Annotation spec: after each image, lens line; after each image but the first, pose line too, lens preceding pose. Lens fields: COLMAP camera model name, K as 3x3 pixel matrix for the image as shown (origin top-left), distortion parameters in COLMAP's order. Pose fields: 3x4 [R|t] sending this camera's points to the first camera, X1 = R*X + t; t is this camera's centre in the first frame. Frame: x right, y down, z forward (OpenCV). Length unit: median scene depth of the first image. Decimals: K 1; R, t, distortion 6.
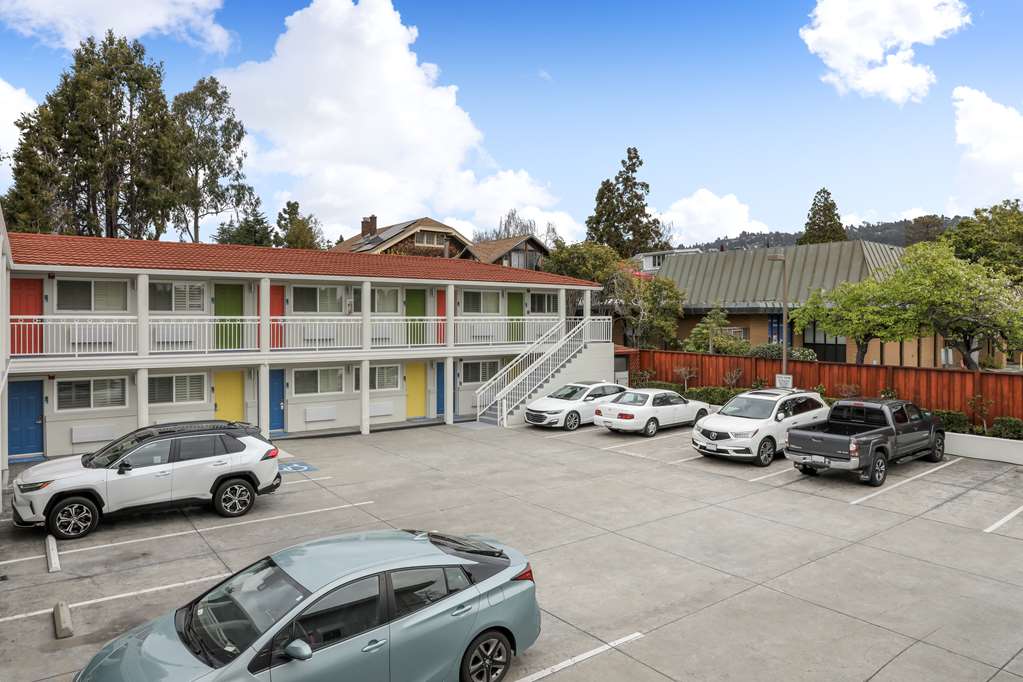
lens RADIAL K [[704.1, 0, 516.0], [0, 704.1, 316.0], [0, 0, 1]] dist [-0.042059, 0.001807]
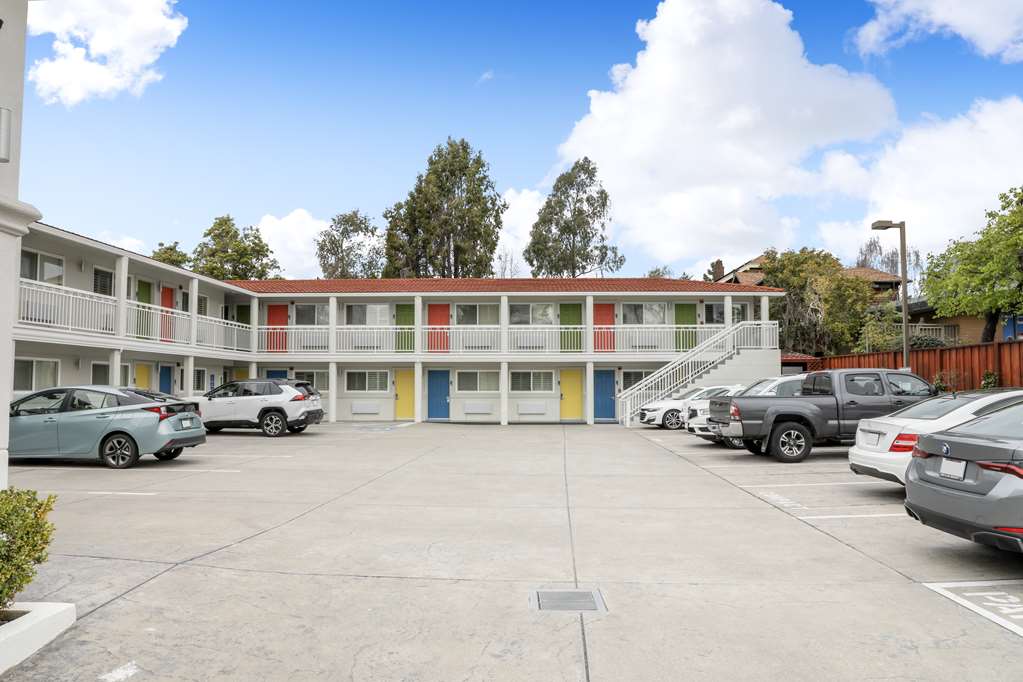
lens RADIAL K [[704.6, 0, 511.5], [0, 704.6, 341.0], [0, 0, 1]] dist [-0.055345, 0.002203]
pose [[0.779472, -0.042936, -0.624963, 0.528843], [0.004664, 0.998018, -0.062748, 0.100219], [0.626419, 0.045996, 0.778128, 0.080884]]
